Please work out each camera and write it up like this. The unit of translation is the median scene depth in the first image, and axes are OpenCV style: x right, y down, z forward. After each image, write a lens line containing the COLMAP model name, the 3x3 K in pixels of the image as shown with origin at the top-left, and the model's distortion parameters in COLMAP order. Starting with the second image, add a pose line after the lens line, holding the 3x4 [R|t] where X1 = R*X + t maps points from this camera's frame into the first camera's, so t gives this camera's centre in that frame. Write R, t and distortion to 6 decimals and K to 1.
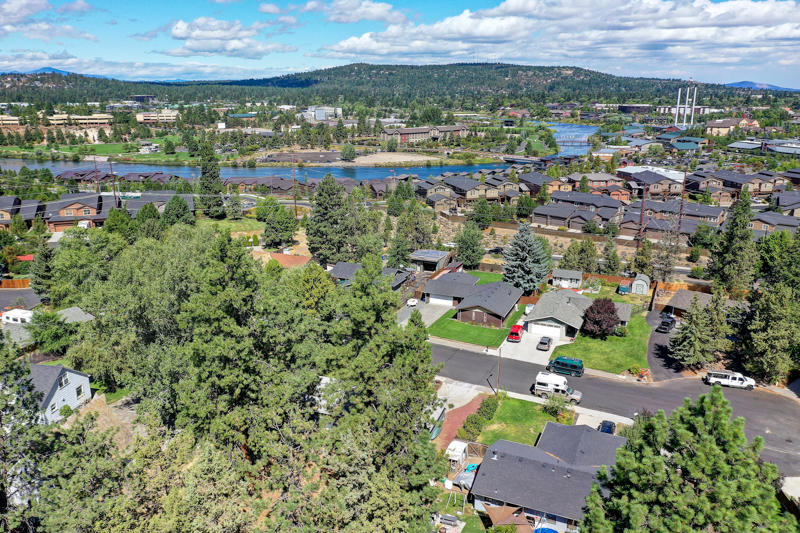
lens RADIAL K [[627.9, 0, 400.3], [0, 627.9, 248.6], [0, 0, 1]] dist [-0.006095, -0.007277]
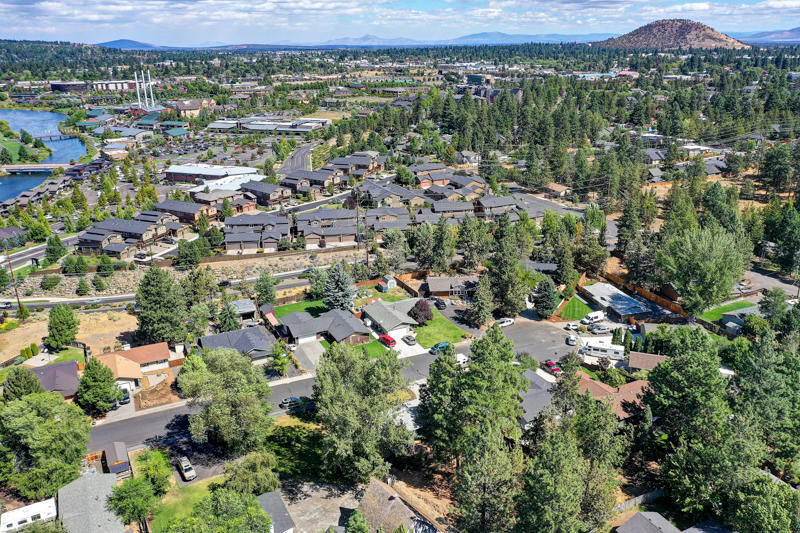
lens RADIAL K [[630.1, 0, 400.0], [0, 630.1, 266.5], [0, 0, 1]] dist [-0.005385, 0.001971]
pose [[0.634529, -0.264415, 0.726263, -0.373261], [0.201169, 0.963775, 0.175127, -0.129457], [-0.746260, 0.034978, 0.664735, -0.006529]]
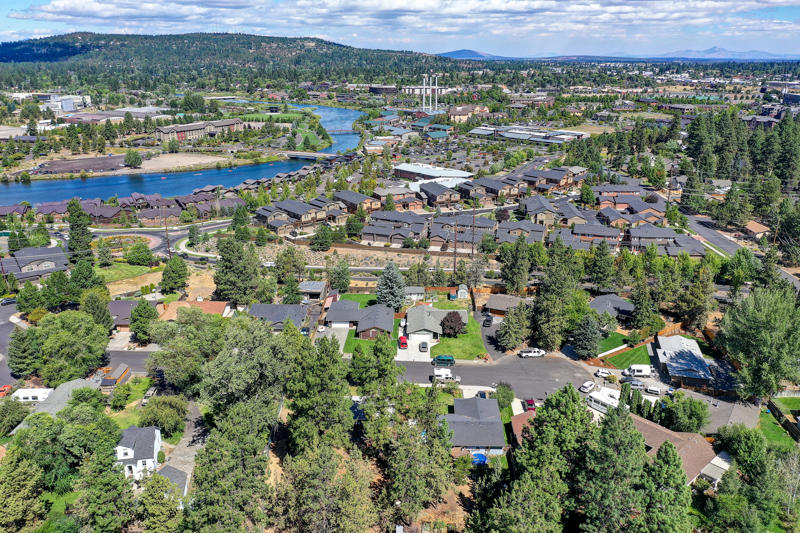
lens RADIAL K [[623.9, 0, 396.5], [0, 623.9, 266.4], [0, 0, 1]] dist [-0.002923, 0.000565]
pose [[0.925897, -0.119144, 0.358495, -0.157487], [0.091494, 0.991435, 0.093196, -0.085273], [-0.366528, -0.053490, 0.928868, -0.173646]]
